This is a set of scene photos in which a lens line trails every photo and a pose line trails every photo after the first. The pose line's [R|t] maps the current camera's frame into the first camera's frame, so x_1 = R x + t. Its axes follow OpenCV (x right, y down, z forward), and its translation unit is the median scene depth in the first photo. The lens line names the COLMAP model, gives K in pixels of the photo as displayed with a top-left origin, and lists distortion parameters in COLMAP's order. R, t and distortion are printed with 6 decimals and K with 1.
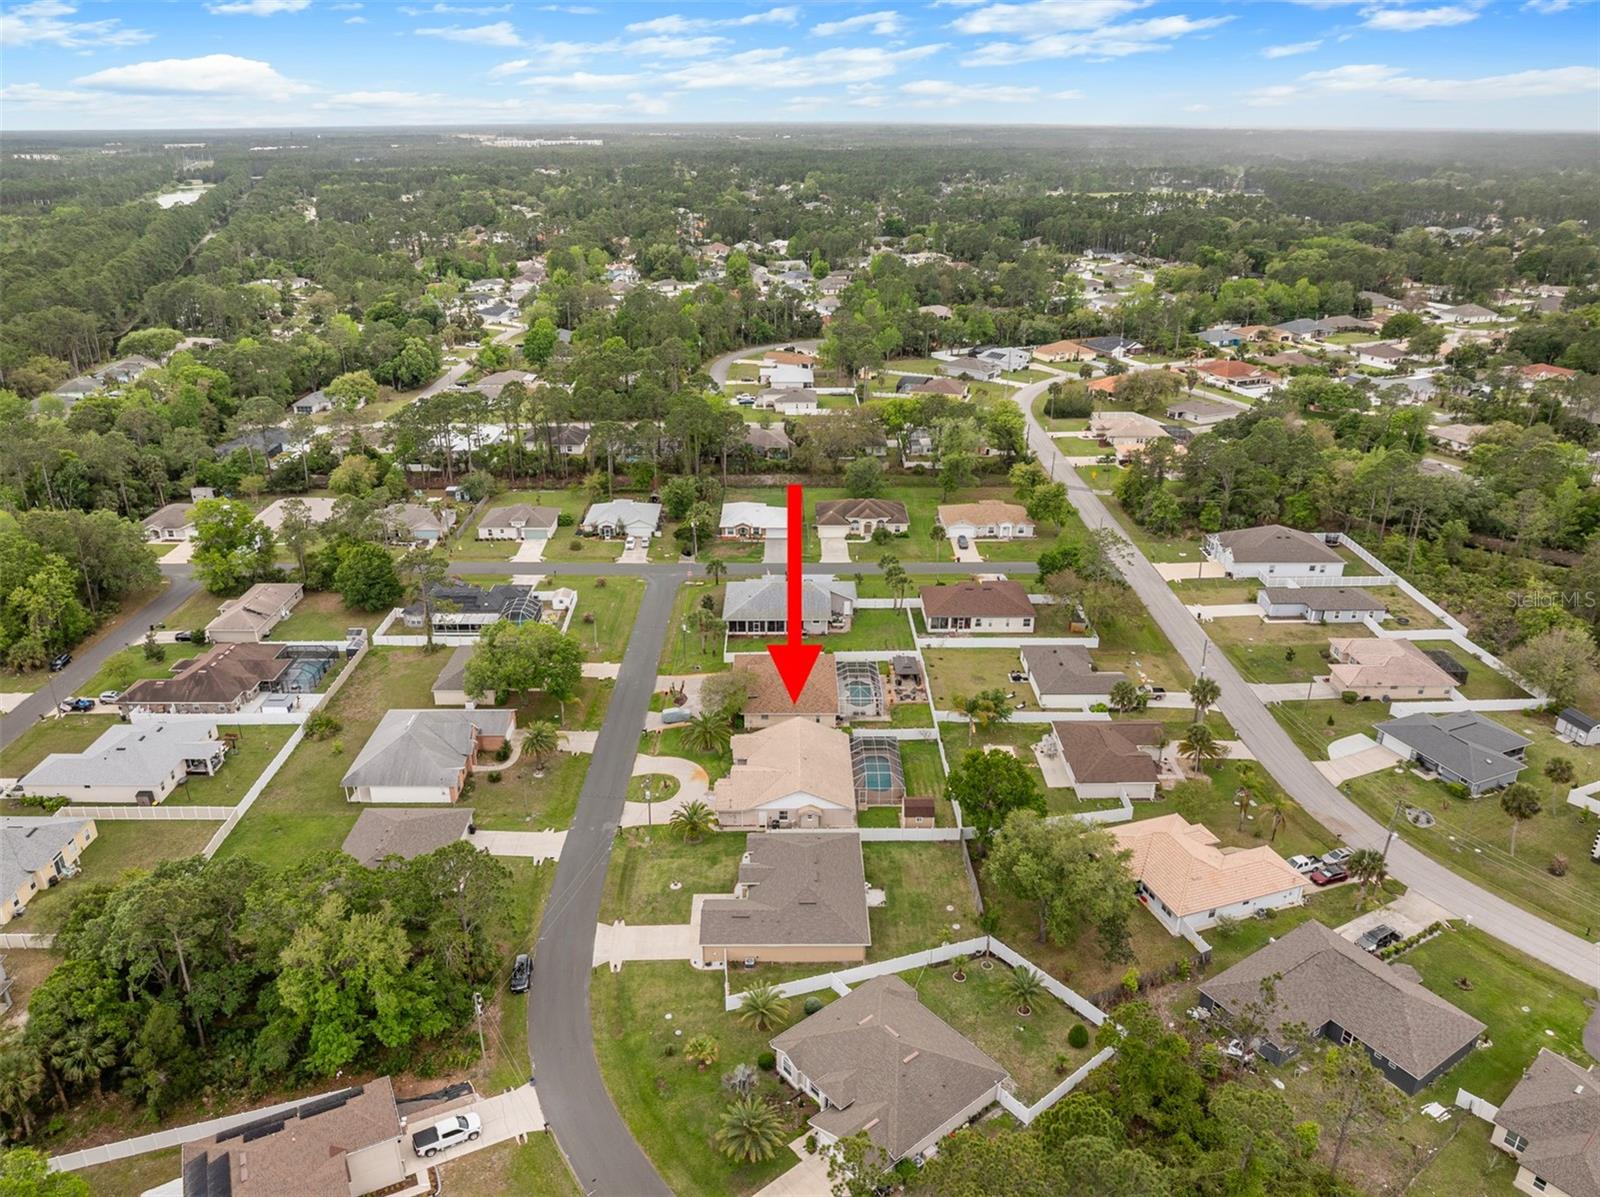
lens RADIAL K [[1140.1, 0, 794.6], [0, 1140.1, 562.9], [0, 0, 1]] dist [-0.005835, -0.043672]
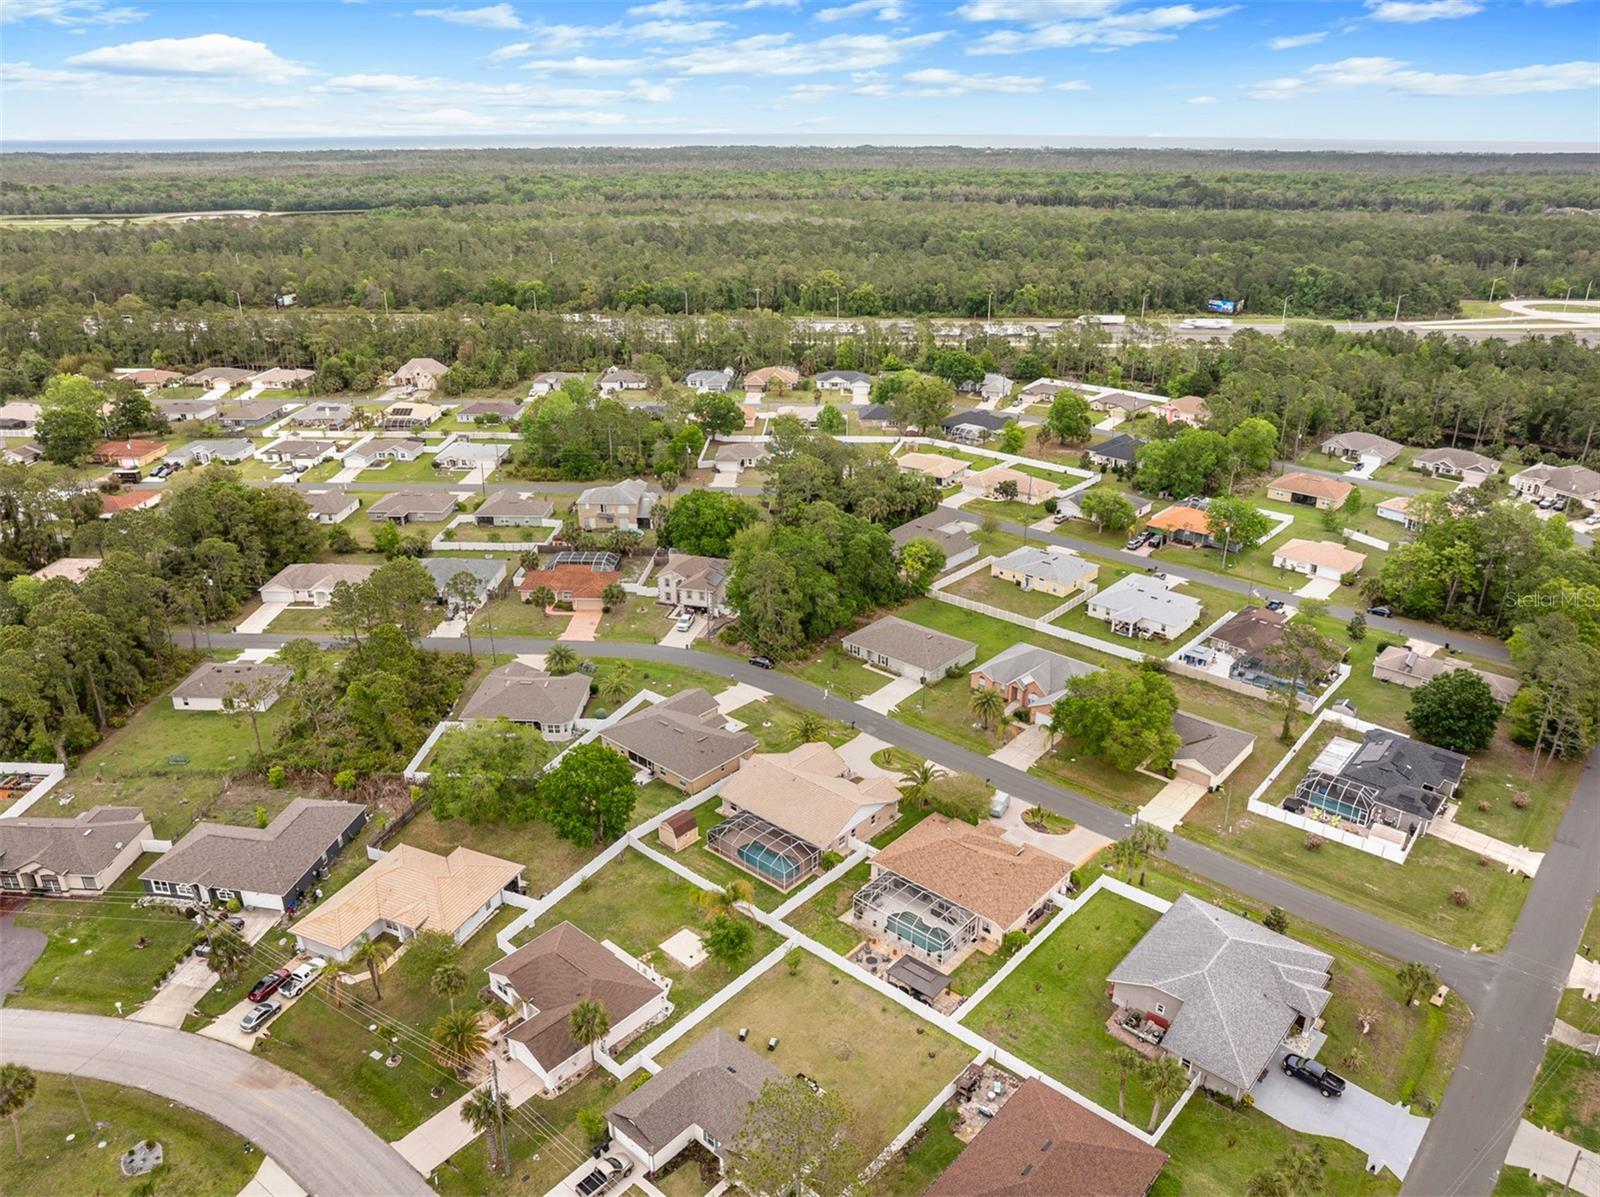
lens RADIAL K [[1120.5, 0, 797.7], [0, 1120.5, 587.8], [0, 0, 1]] dist [-0.031716, -0.004913]
pose [[-0.670061, 0.283697, -0.685955, 0.534038], [-0.270552, 0.767184, 0.581575, -0.447085], [0.691245, 0.575278, -0.437305, 1.128551]]
